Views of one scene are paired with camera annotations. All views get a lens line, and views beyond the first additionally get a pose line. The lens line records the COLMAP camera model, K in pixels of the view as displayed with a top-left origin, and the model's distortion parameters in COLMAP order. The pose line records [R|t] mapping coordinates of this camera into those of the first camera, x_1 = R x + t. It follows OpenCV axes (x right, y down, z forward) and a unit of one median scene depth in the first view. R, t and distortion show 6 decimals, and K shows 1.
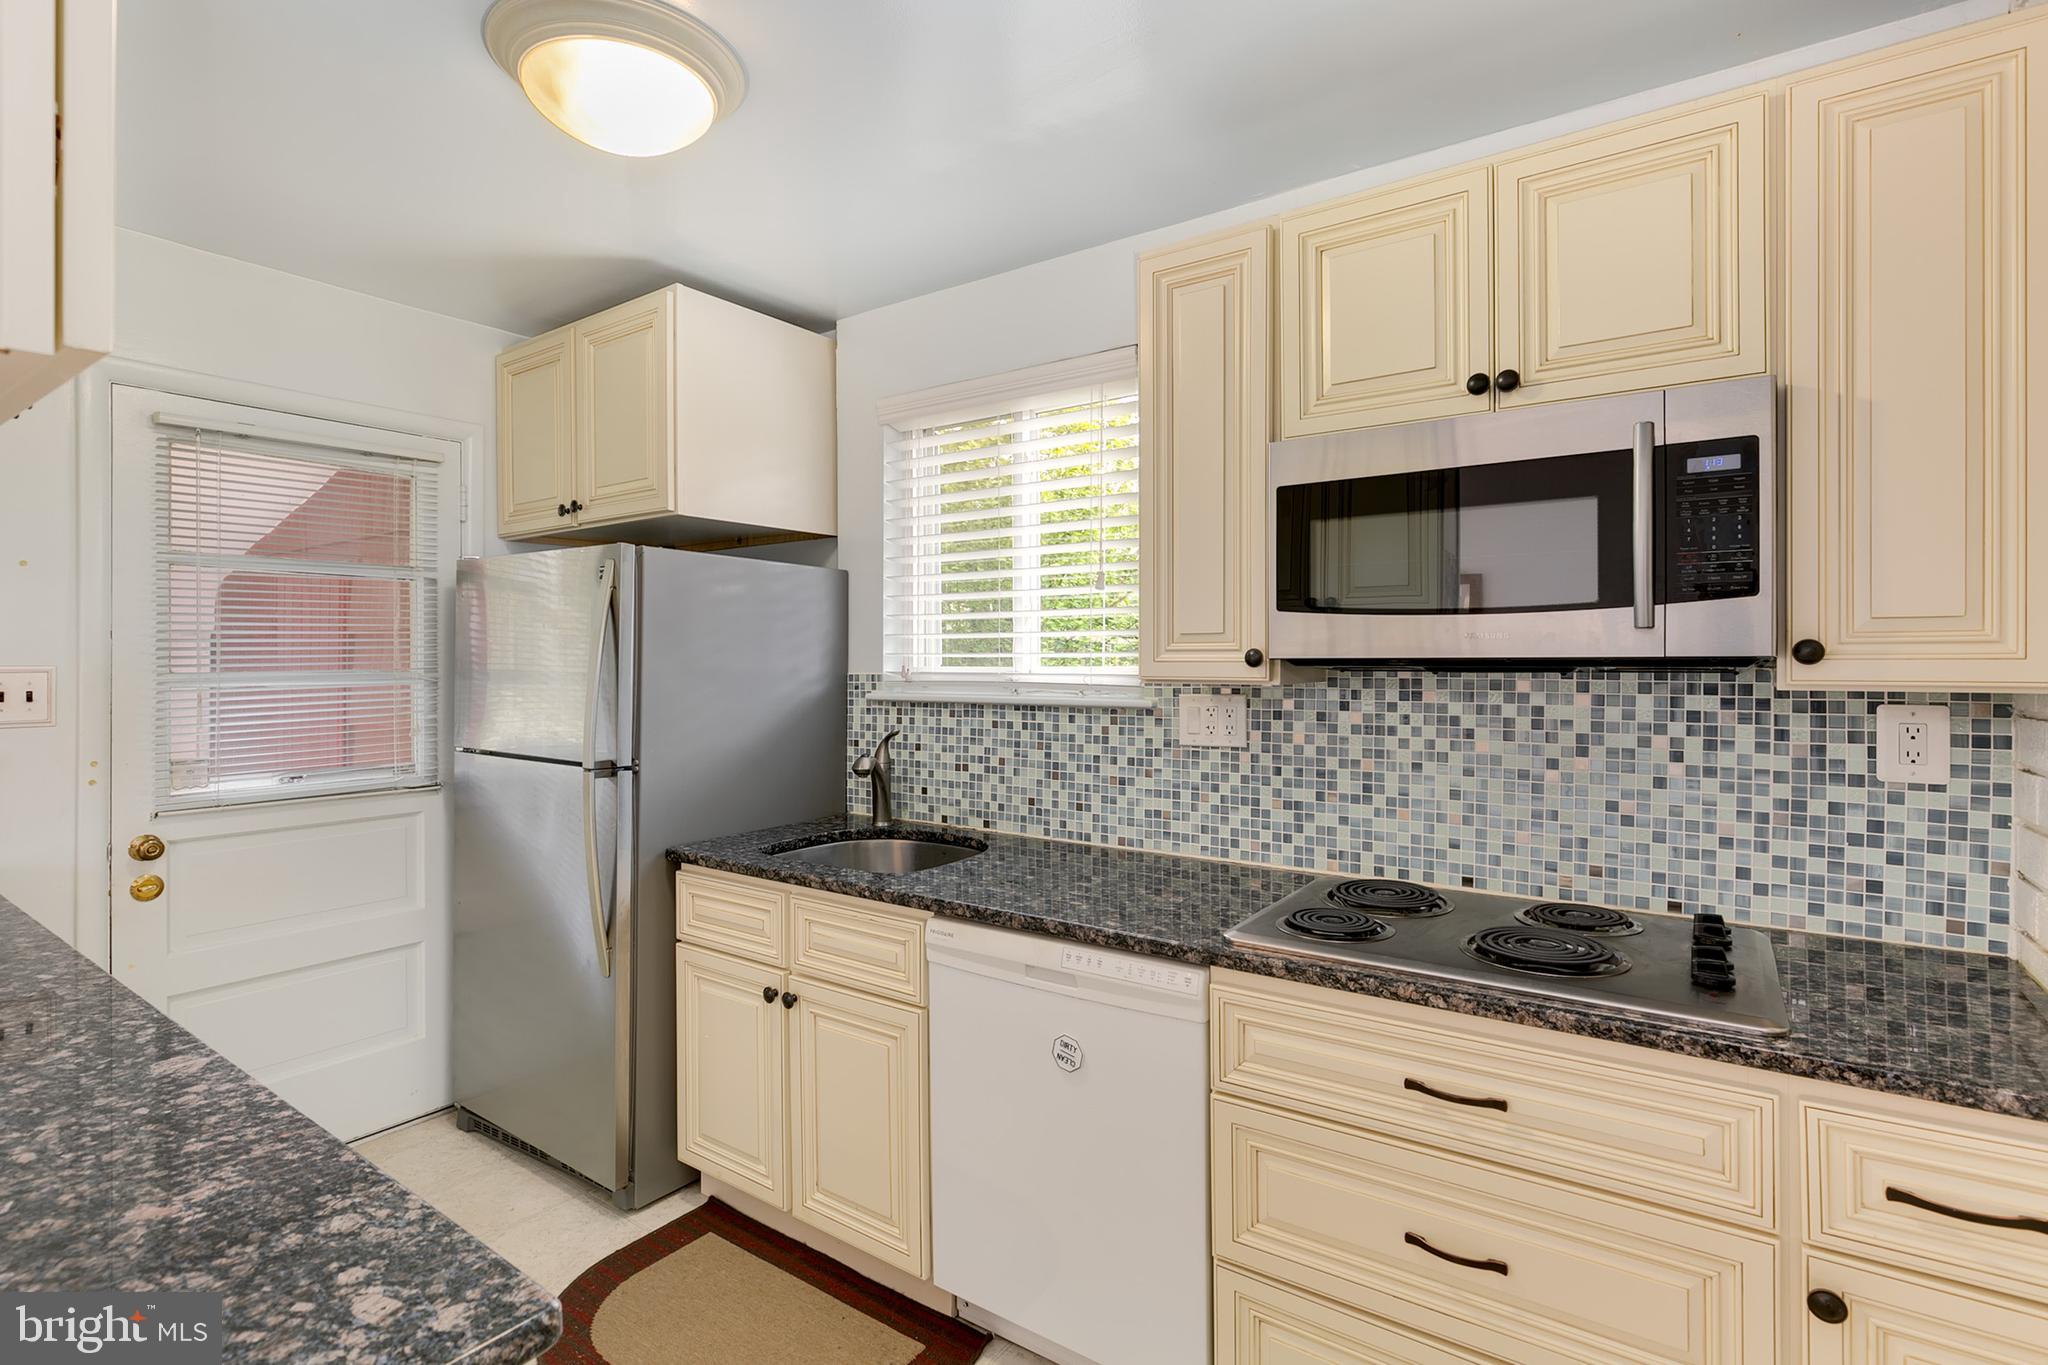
lens RADIAL K [[991.4, 0, 1005.2], [0, 991.4, 668.2], [0, 0, 1]] dist [-0.004679, -0.000258]
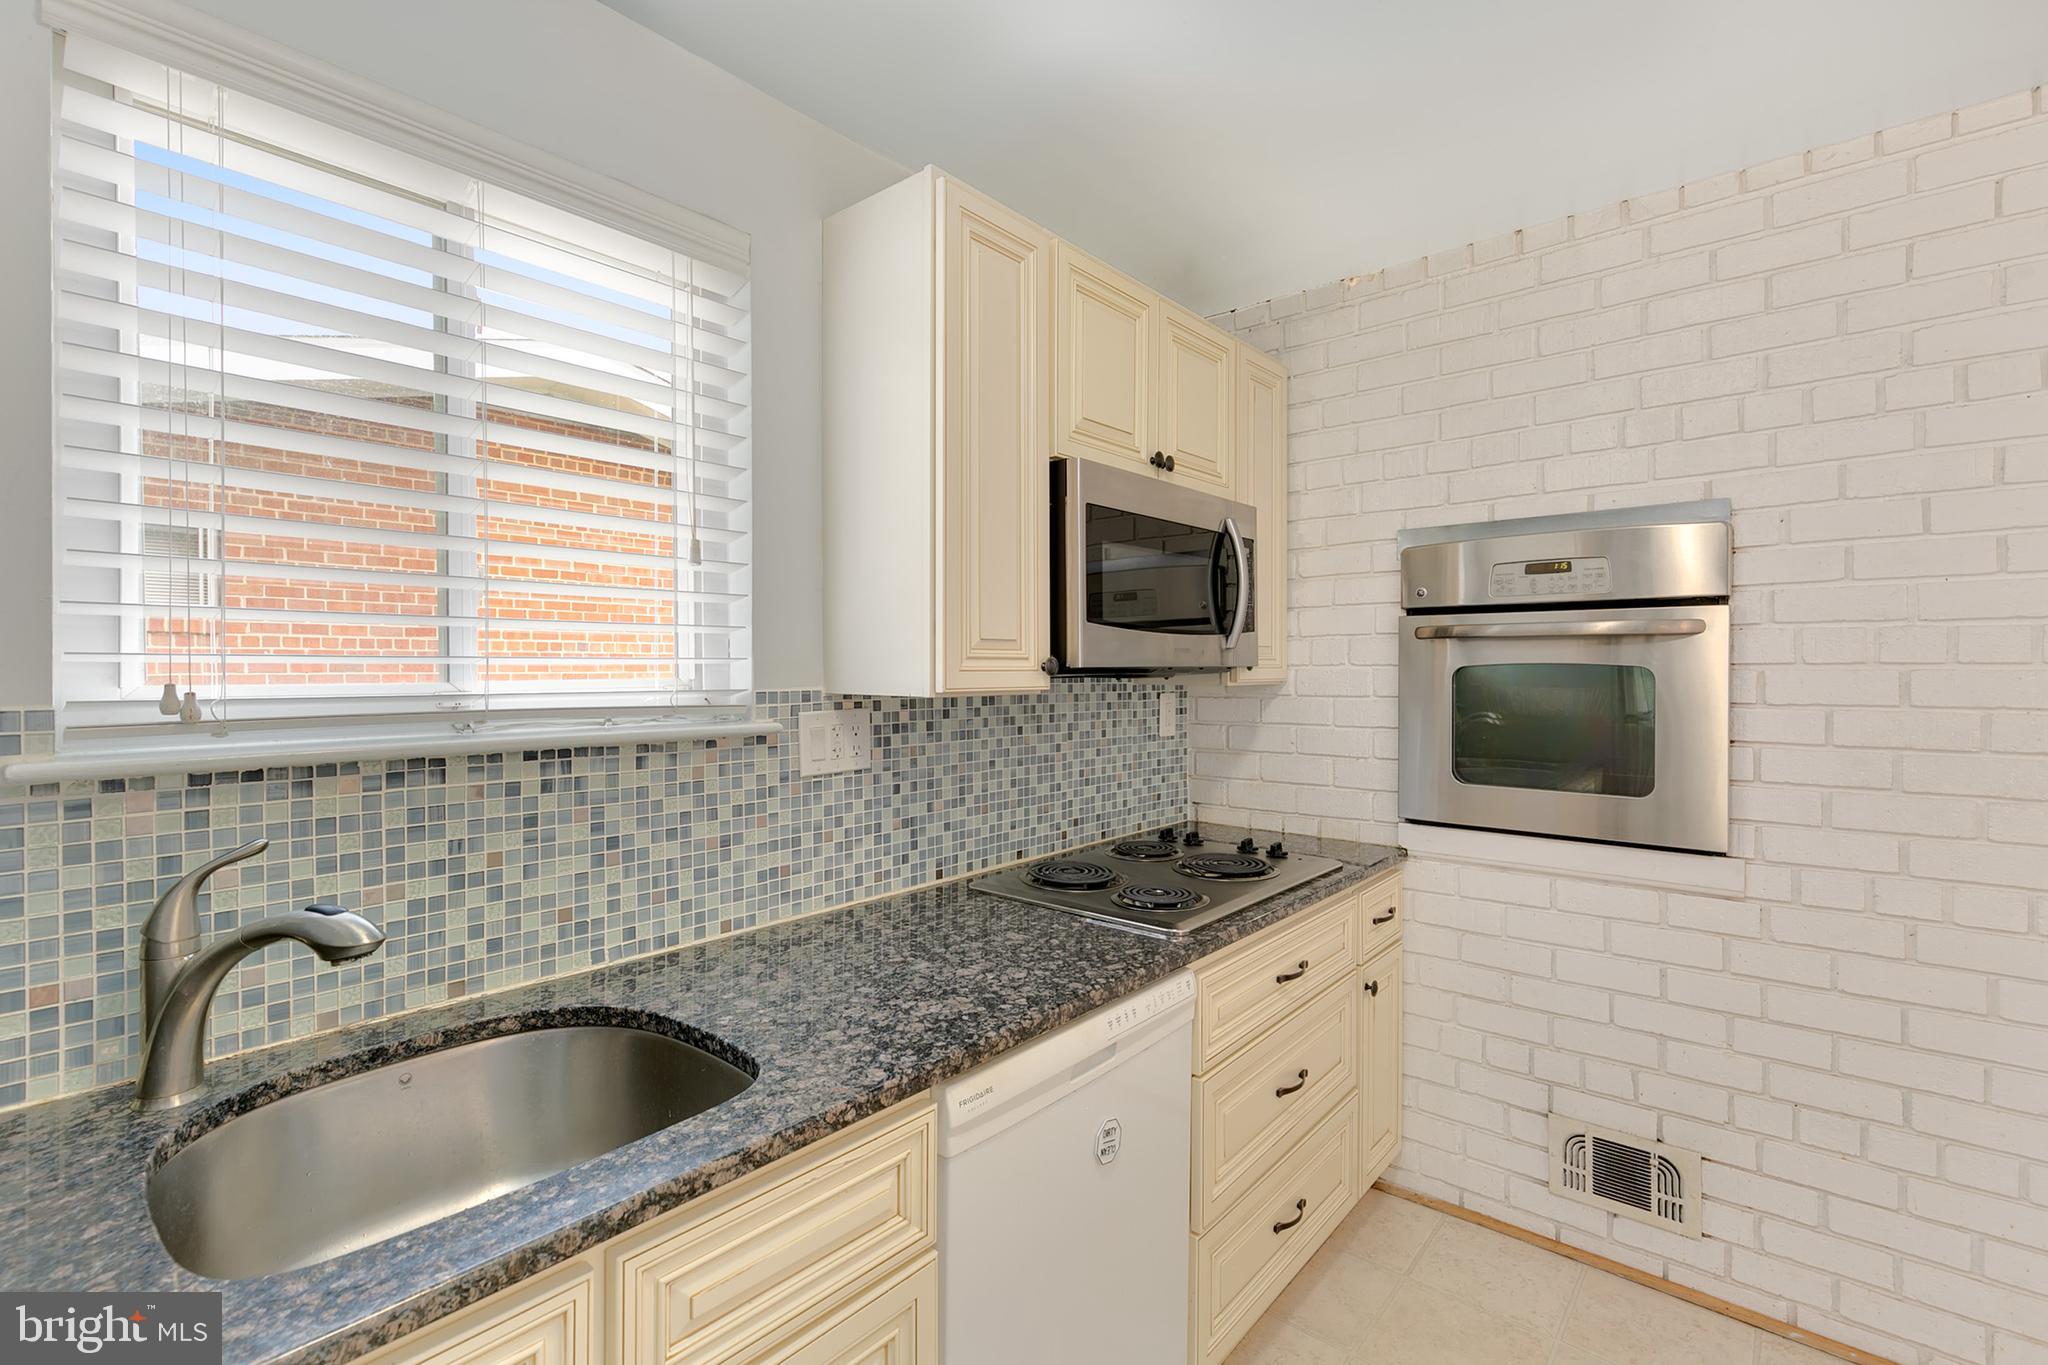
lens RADIAL K [[941.4, 0, 1024.3], [0, 941.4, 673.0], [0, 0, 1]] dist [0.006107, -0.000534]
pose [[0.068206, -0.005693, 0.997655, -0.624996], [0.008839, 0.999948, 0.005102, -0.008215], [-0.997632, 0.008470, 0.068253, 0.866061]]
